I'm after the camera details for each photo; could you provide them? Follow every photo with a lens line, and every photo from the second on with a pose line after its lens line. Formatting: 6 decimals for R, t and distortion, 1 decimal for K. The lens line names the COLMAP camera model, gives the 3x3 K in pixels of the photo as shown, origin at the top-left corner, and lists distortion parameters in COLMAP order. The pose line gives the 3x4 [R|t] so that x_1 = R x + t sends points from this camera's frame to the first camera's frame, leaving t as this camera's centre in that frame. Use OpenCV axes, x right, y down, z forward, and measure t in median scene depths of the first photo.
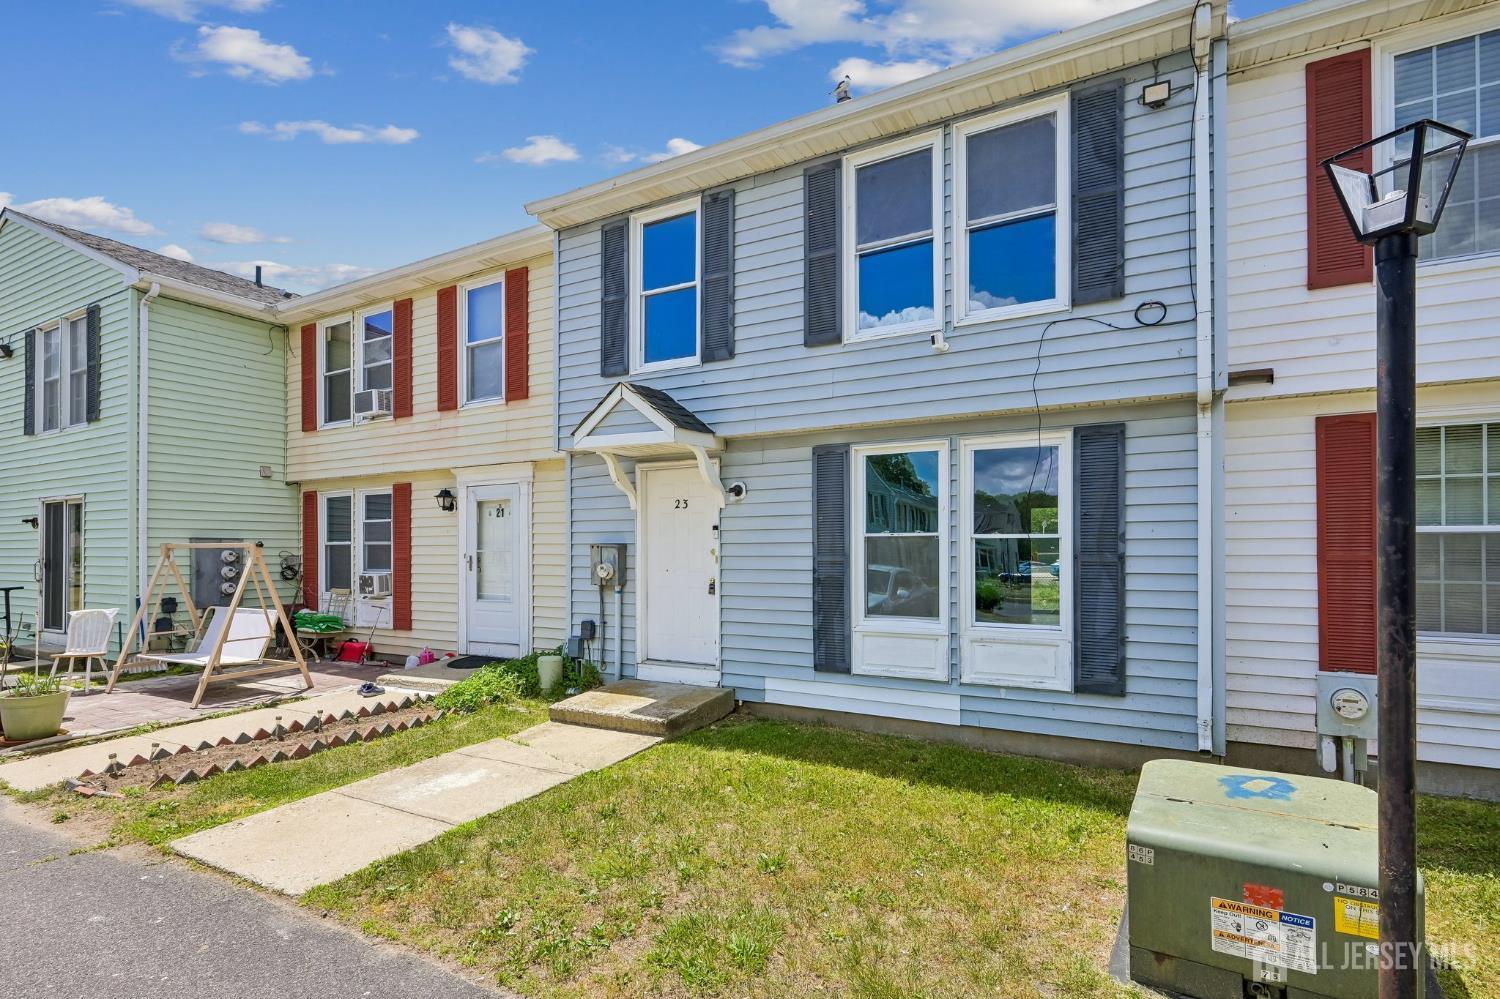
lens RADIAL K [[718.5, 0, 731.7], [0, 718.5, 540.5], [0, 0, 1]] dist [-0.002442, 0.000300]
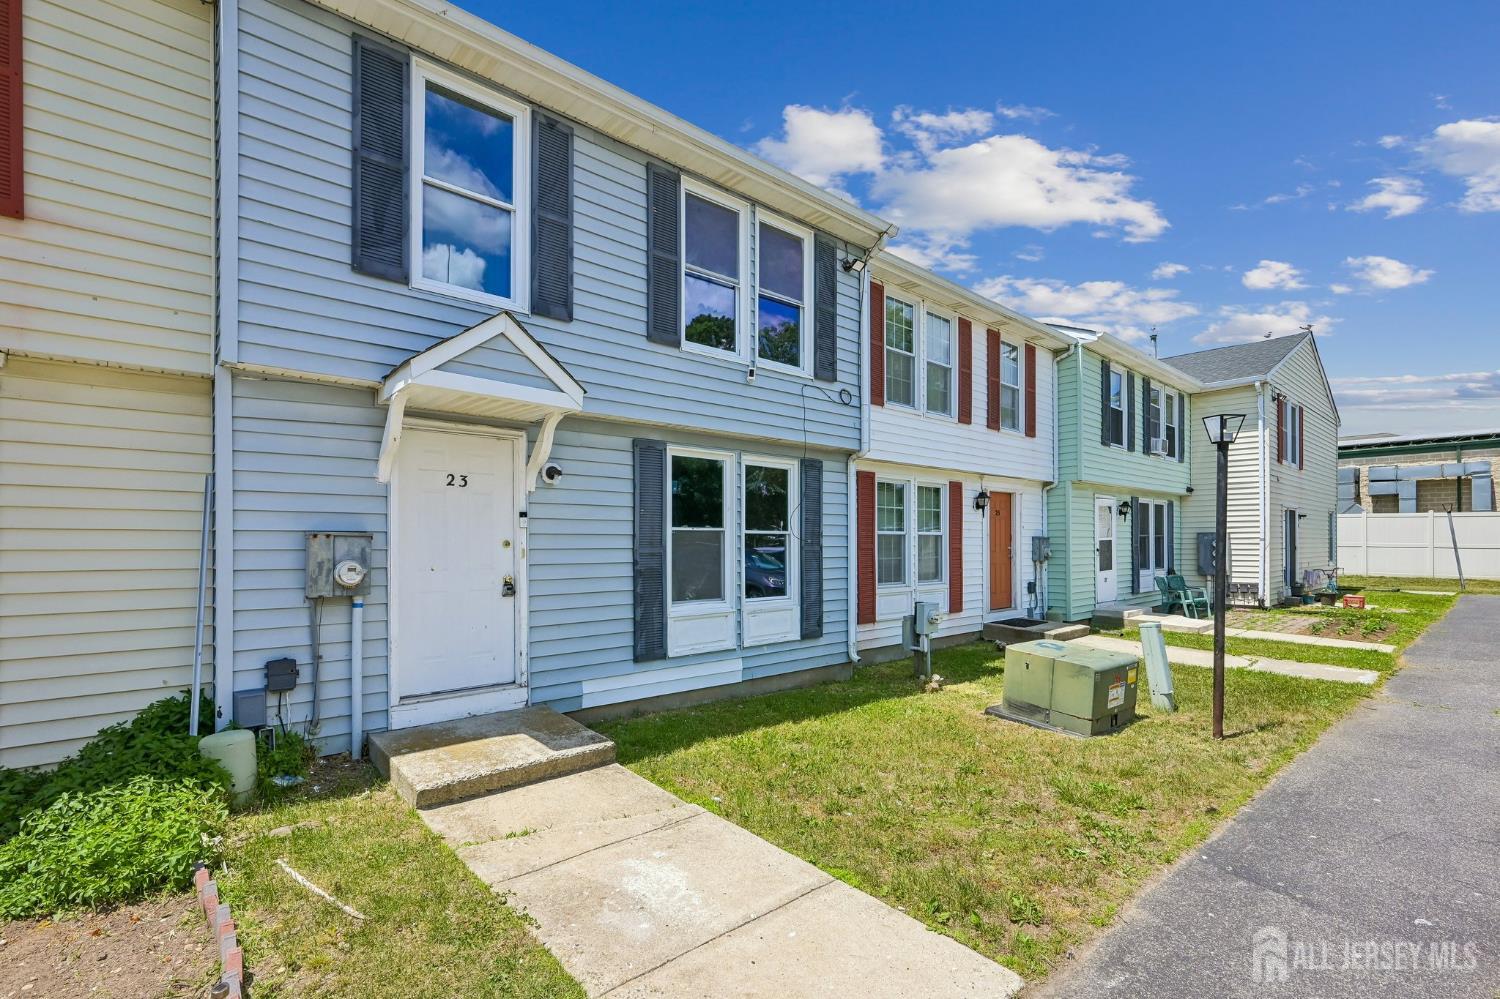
lens RADIAL K [[678.2, 0, 739.3], [0, 678.2, 542.7], [0, 0, 1]] dist [-0.002589, -0.000207]
pose [[0.340518, 0.005198, 0.940224, -0.753385], [-0.009676, 0.999951, -0.002024, 0.015235], [-0.940188, -0.008408, 0.340552, 0.563020]]
